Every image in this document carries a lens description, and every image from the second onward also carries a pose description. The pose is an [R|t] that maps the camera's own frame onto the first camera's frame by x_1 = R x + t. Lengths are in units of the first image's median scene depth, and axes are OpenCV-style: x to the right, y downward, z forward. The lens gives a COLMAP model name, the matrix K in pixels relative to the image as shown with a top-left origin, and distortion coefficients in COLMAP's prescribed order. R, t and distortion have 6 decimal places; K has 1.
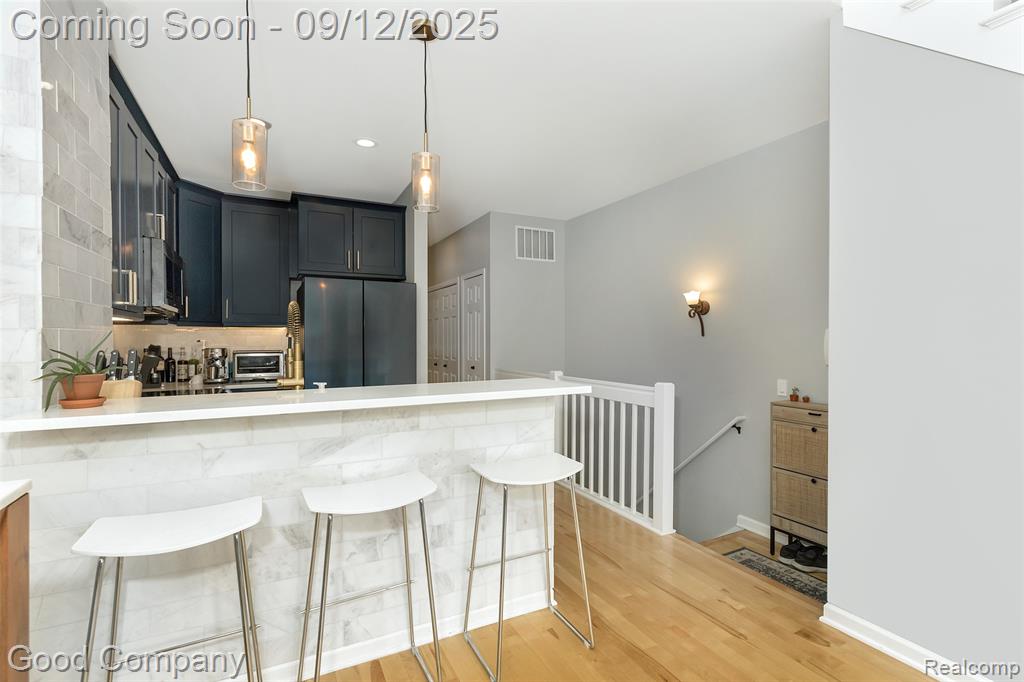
lens RADIAL K [[463.7, 0, 508.2], [0, 463.7, 339.9], [0, 0, 1]] dist [0.000735, -0.003338]
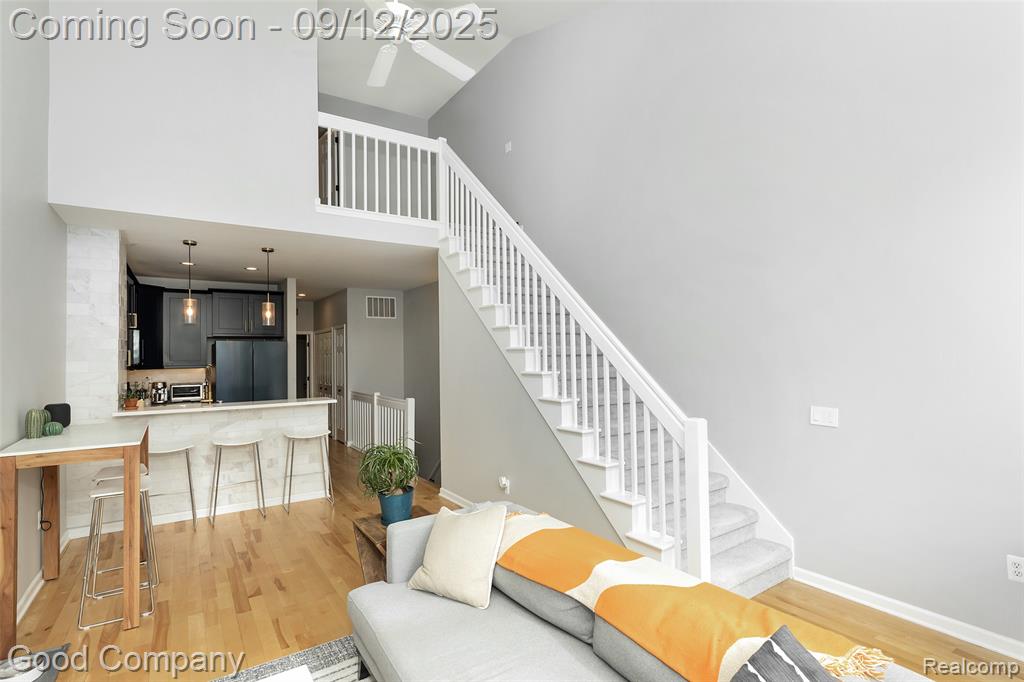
lens RADIAL K [[490.0, 0, 514.1], [0, 490.0, 344.0], [0, 0, 1]] dist [-0.016827, -0.000283]
pose [[0.992842, -0.008705, 0.119121, 0.516071], [0.011572, 0.999659, -0.023400, -0.079485], [-0.118877, 0.024611, 0.992604, -1.076447]]
